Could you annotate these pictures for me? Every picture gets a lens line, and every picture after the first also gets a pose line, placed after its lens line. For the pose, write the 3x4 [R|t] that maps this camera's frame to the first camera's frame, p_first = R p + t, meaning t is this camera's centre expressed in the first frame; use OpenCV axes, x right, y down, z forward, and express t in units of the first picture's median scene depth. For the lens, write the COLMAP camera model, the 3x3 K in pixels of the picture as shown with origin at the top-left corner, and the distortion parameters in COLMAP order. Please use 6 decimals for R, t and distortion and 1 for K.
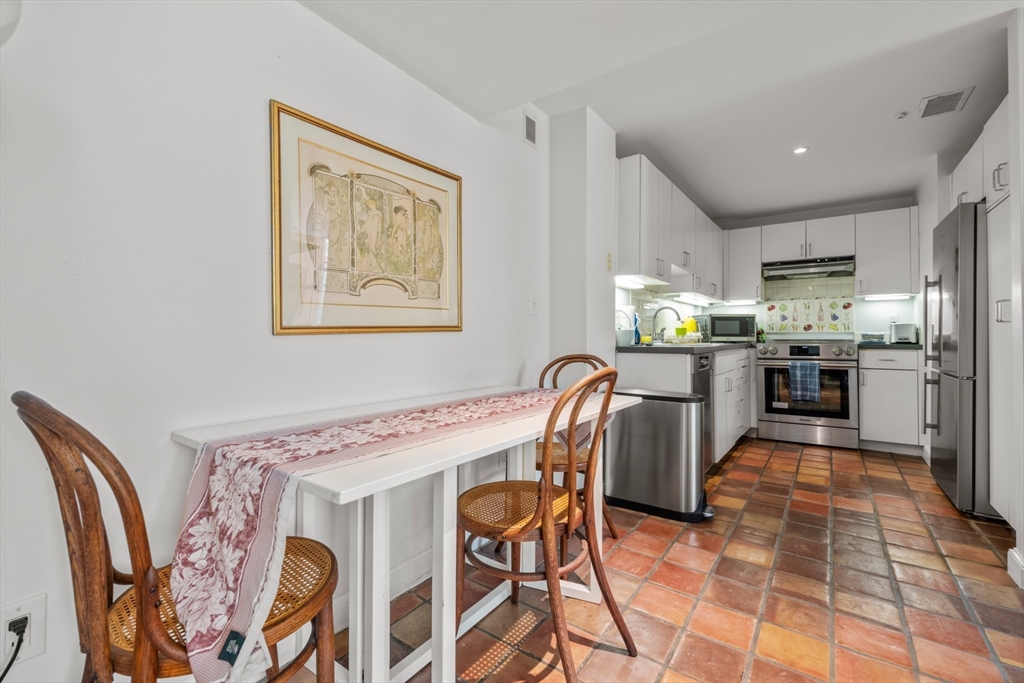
lens RADIAL K [[437.5, 0, 515.3], [0, 437.5, 336.1], [0, 0, 1]] dist [-0.000210, 0.000256]
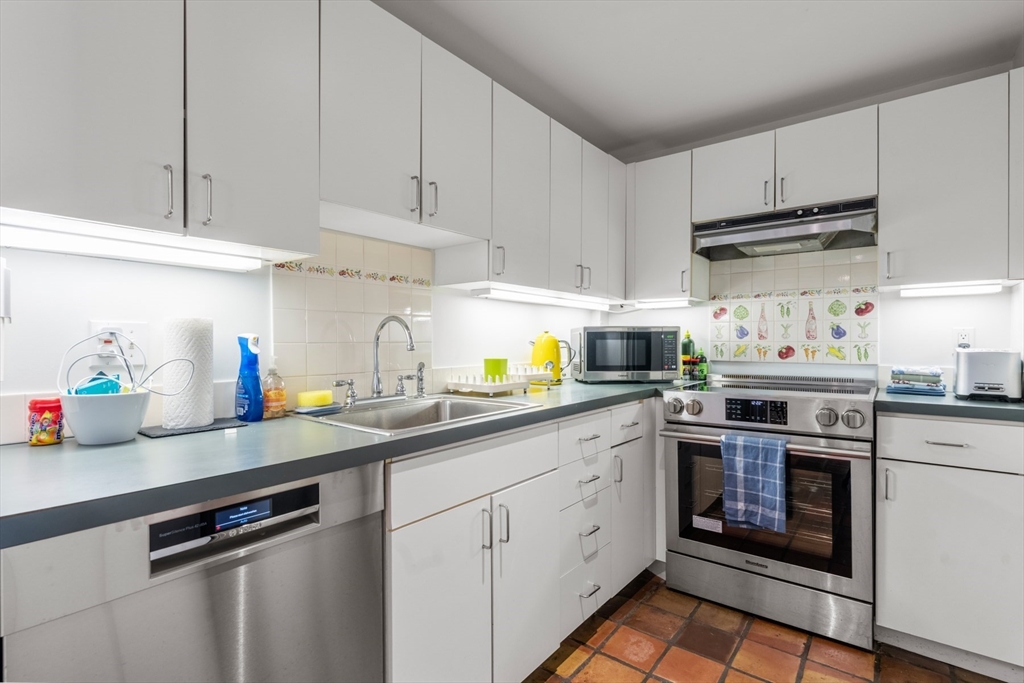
lens RADIAL K [[476.9, 0, 514.5], [0, 476.9, 346.7], [0, 0, 1]] dist [-0.001525, -0.000199]
pose [[0.998881, -0.000474, -0.047285, 0.418077], [0.001222, 0.999875, 0.015778, -0.037991], [0.047272, -0.015818, 0.998757, 0.479974]]
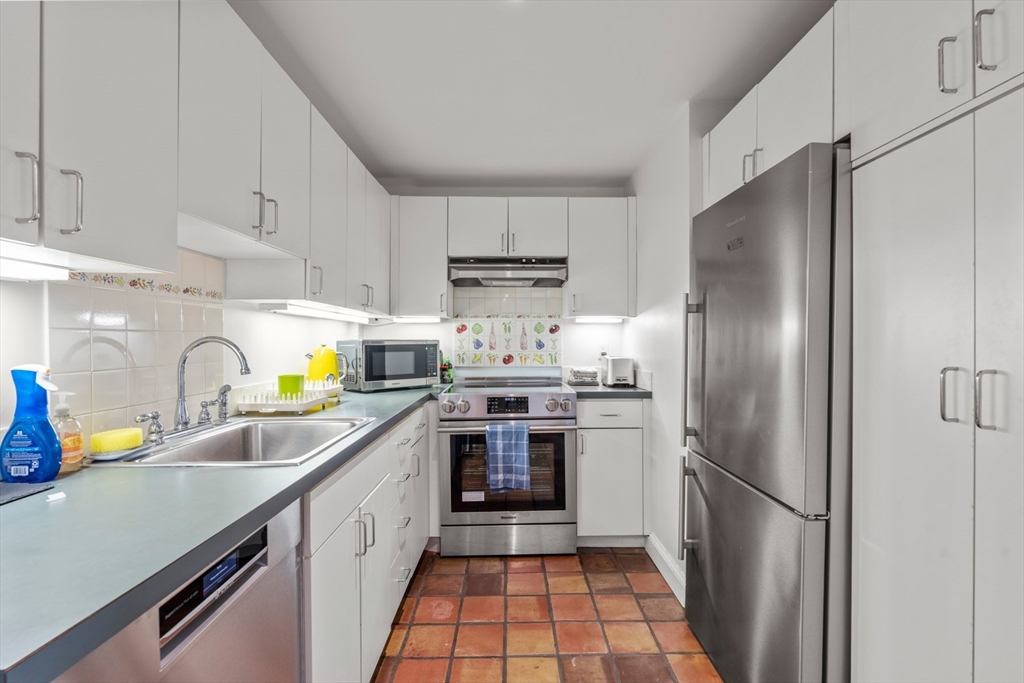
lens RADIAL K [[454.9, 0, 514.3], [0, 454.9, 344.5], [0, 0, 1]] dist [0.000861, 0.000035]
pose [[0.803644, -0.006243, 0.595078, 0.278727], [-0.001714, 0.999917, 0.012805, -0.055940], [-0.595108, -0.011311, 0.803566, 0.464434]]
